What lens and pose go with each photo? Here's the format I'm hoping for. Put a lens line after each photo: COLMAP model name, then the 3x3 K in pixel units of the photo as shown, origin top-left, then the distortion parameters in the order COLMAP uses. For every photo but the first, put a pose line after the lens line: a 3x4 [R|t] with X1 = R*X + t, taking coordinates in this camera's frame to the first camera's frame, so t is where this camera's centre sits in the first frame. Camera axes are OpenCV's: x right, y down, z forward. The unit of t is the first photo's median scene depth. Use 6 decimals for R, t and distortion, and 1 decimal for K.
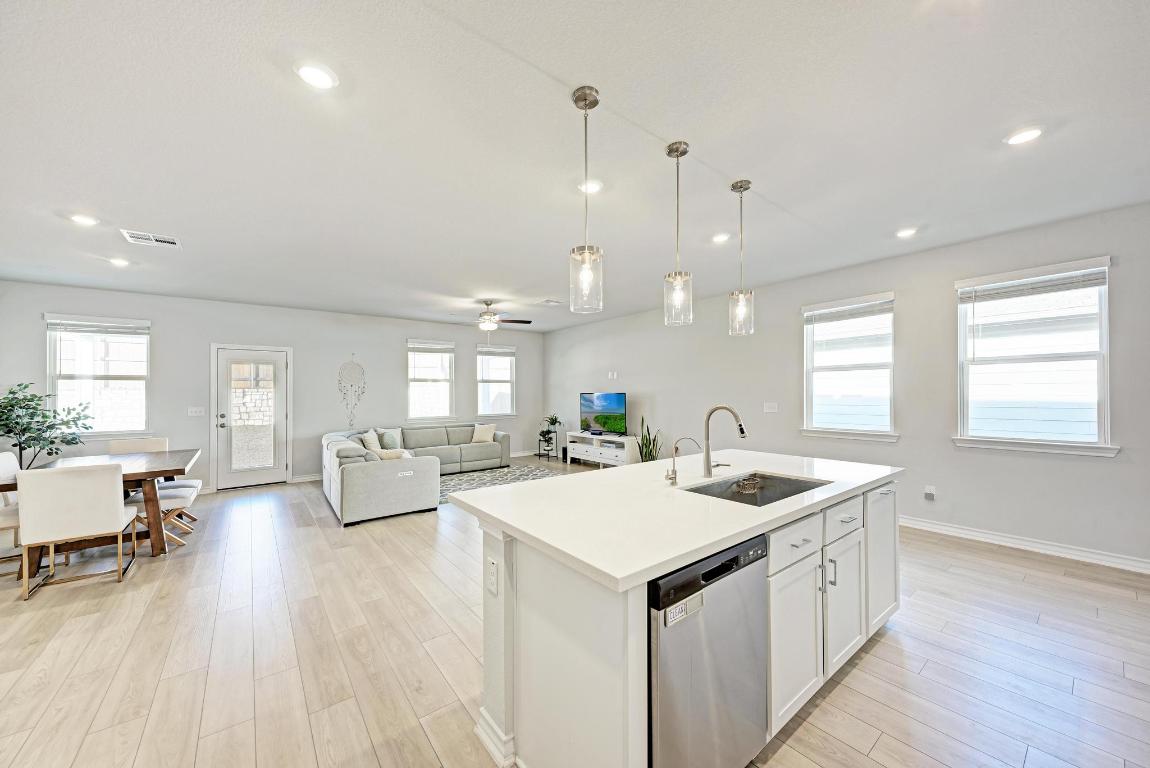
lens RADIAL K [[413.5, 0, 575.0], [0, 413.5, 384.0], [0, 0, 1]] dist [0.000673, -0.000007]
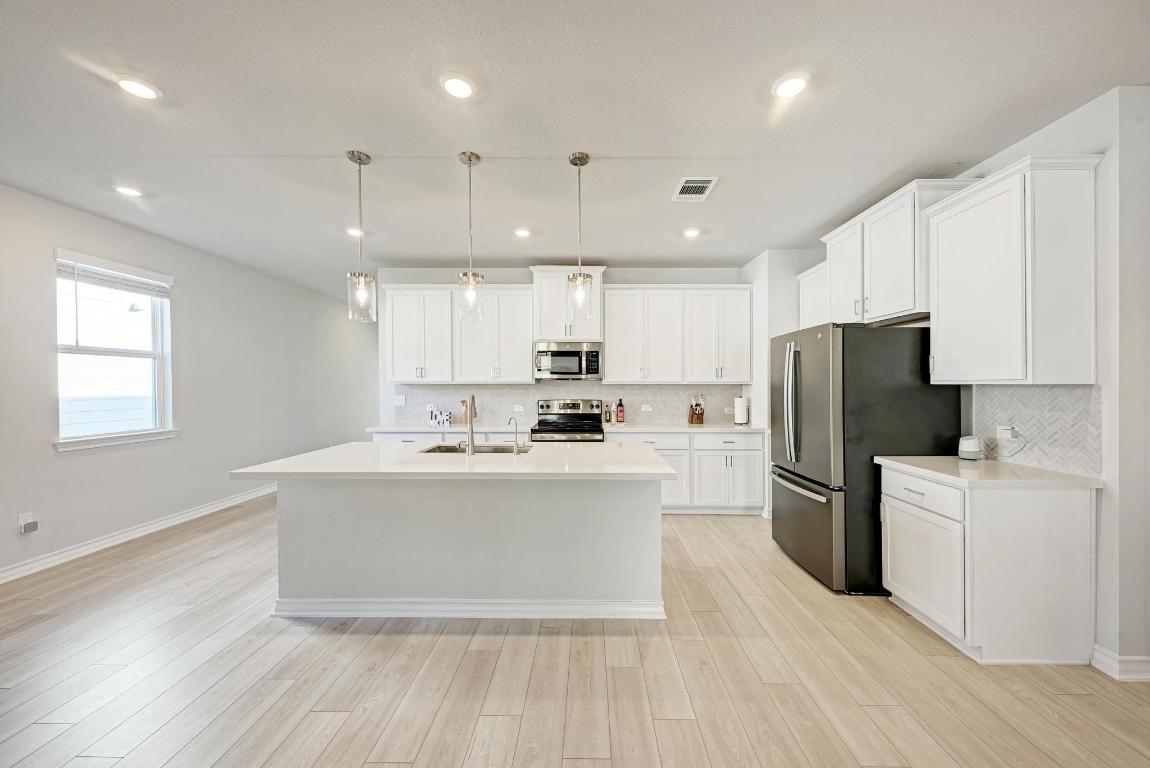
lens RADIAL K [[416.3, 0, 583.0], [0, 416.3, 386.3], [0, 0, 1]] dist [0.001950, -0.000036]
pose [[-0.776915, 0.004104, 0.629592, -0.287295], [-0.009333, 0.999794, -0.018035, 0.016948], [-0.629537, -0.019888, -0.776716, 0.717873]]
